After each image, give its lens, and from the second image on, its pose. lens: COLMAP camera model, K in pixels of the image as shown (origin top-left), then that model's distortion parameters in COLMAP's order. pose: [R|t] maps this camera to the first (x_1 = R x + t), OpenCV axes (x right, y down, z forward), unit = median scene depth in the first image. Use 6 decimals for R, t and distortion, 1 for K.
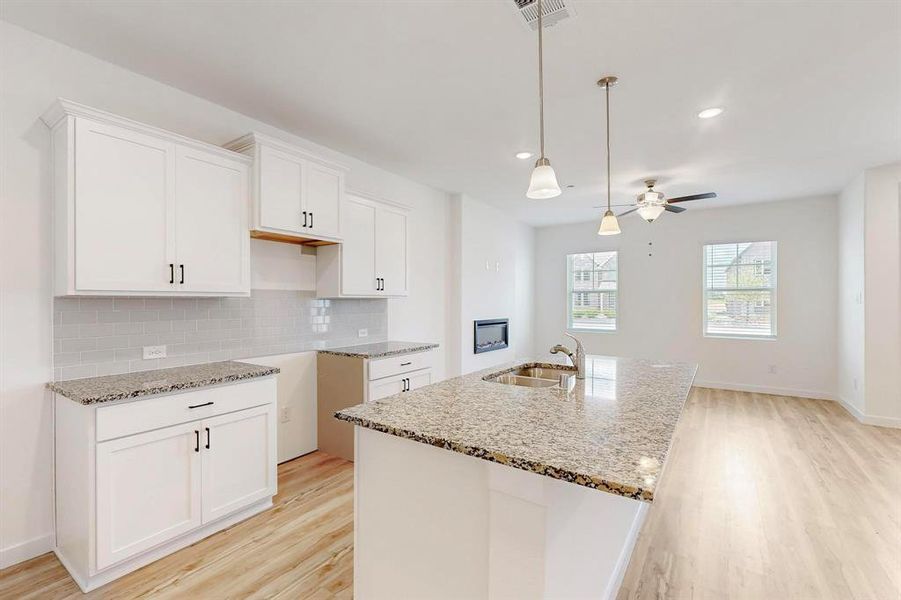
lens RADIAL K [[391.4, 0, 450.9], [0, 391.4, 302.0], [0, 0, 1]] dist [0.000044, 0.000048]
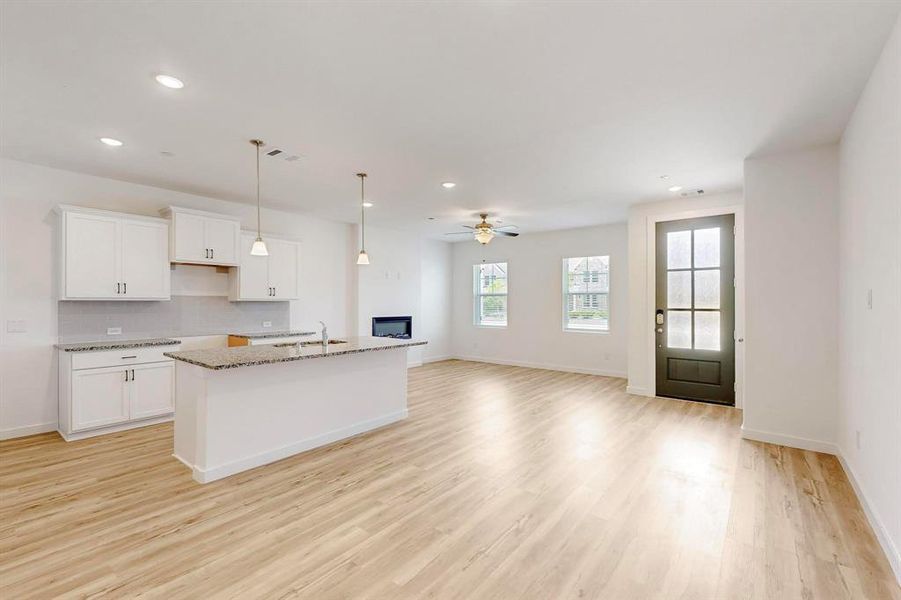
lens RADIAL K [[391.4, 0, 450.9], [0, 391.4, 302.0], [0, 0, 1]] dist [0.000044, 0.000048]
pose [[0.997292, 0.000334, -0.073536, 0.772948], [-0.000561, 0.999995, -0.003059, -0.001864], [0.073535, 0.003092, 0.997288, -0.573108]]
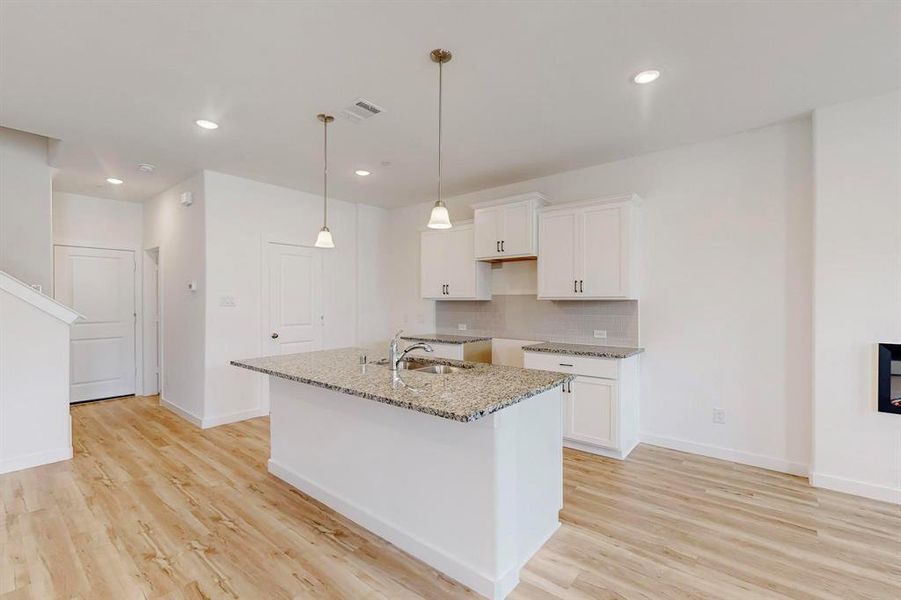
lens RADIAL K [[391.4, 0, 450.9], [0, 391.4, 302.0], [0, 0, 1]] dist [0.000044, 0.000048]
pose [[-0.084633, -0.000020, -0.996412, 1.086353], [-0.003125, 0.999995, 0.000245, -0.004006], [0.996407, 0.003135, -0.084633, 0.932297]]
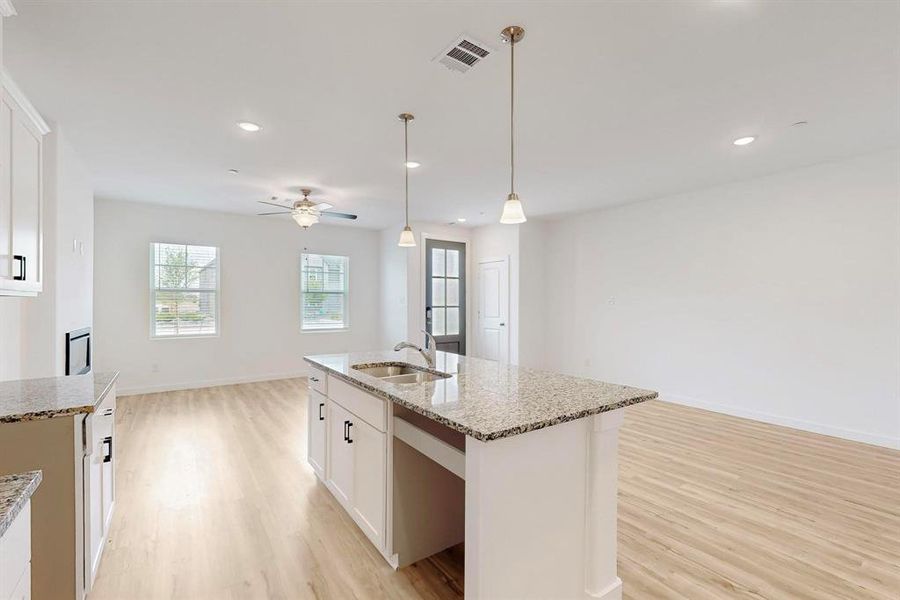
lens RADIAL K [[391.0, 0, 450.4], [0, 391.0, 302.0], [0, 0, 1]] dist [0.000044, 0.000048]
pose [[0.348584, 0.000191, 0.937277, -0.561335], [0.001039, 0.999999, -0.000590, -0.001542], [-0.937277, 0.001180, 0.348584, 0.393919]]
